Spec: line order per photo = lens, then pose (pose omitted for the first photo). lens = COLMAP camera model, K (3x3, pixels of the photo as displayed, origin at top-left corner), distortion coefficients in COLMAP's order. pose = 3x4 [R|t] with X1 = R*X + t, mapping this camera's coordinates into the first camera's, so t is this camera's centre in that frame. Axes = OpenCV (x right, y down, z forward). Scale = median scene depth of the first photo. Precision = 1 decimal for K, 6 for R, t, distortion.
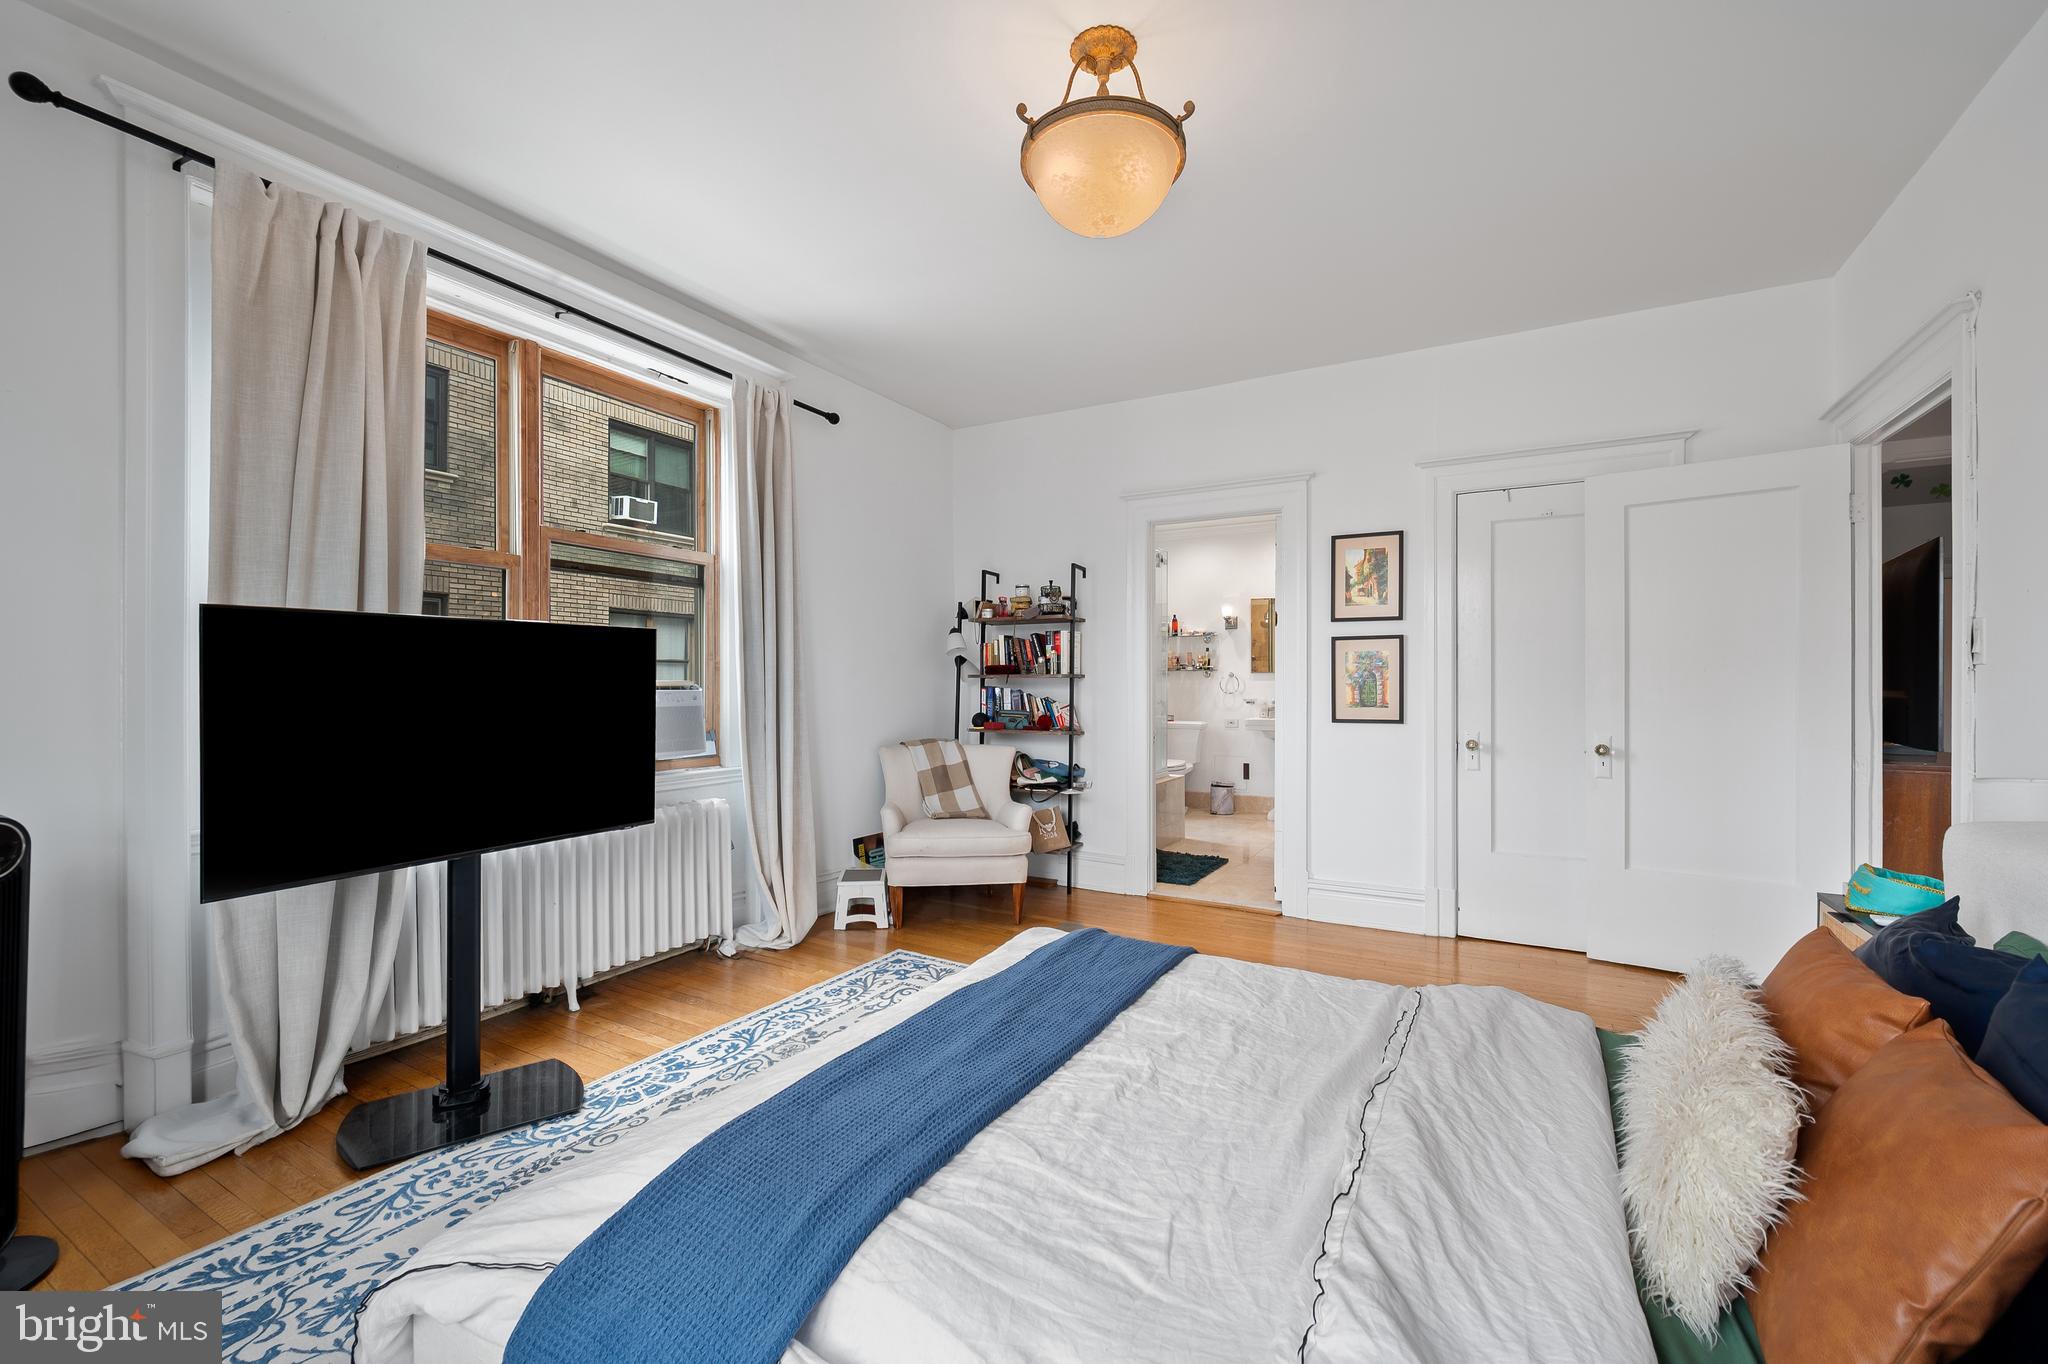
lens RADIAL K [[847.7, 0, 1020.6], [0, 847.7, 688.1], [0, 0, 1]] dist [-0.000762, -0.000395]
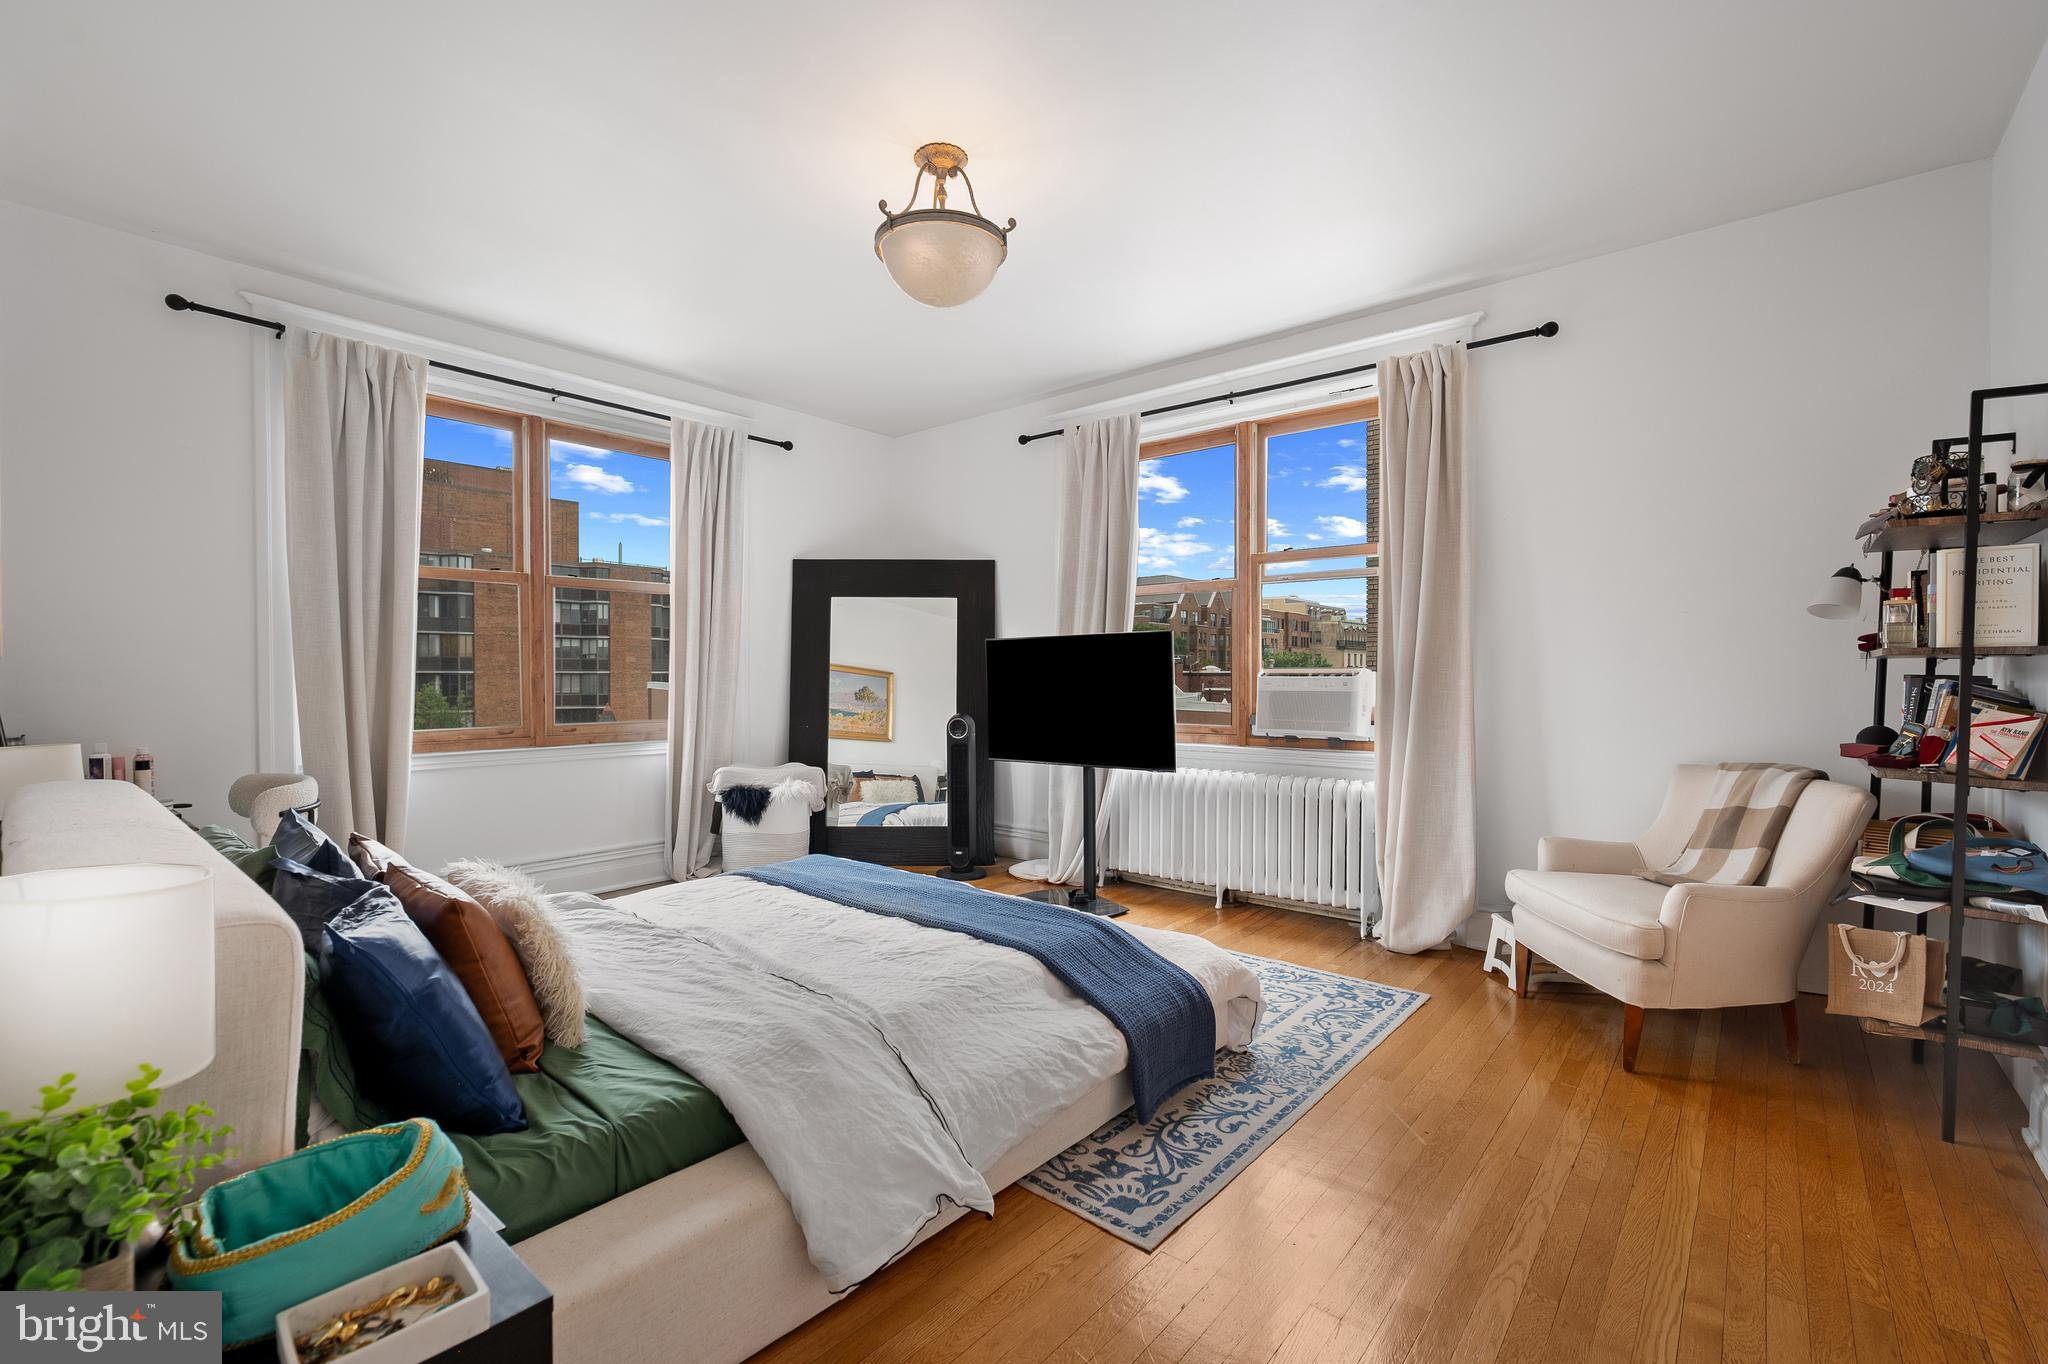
lens RADIAL K [[879.4, 0, 1013.8], [0, 879.4, 678.6], [0, 0, 1]] dist [-0.001270, -0.000129]
pose [[-0.197809, 0.005342, -0.980226, 0.857409], [-0.006855, 0.999953, 0.006833, 0.001031], [0.980217, 0.008071, -0.197763, 0.870212]]
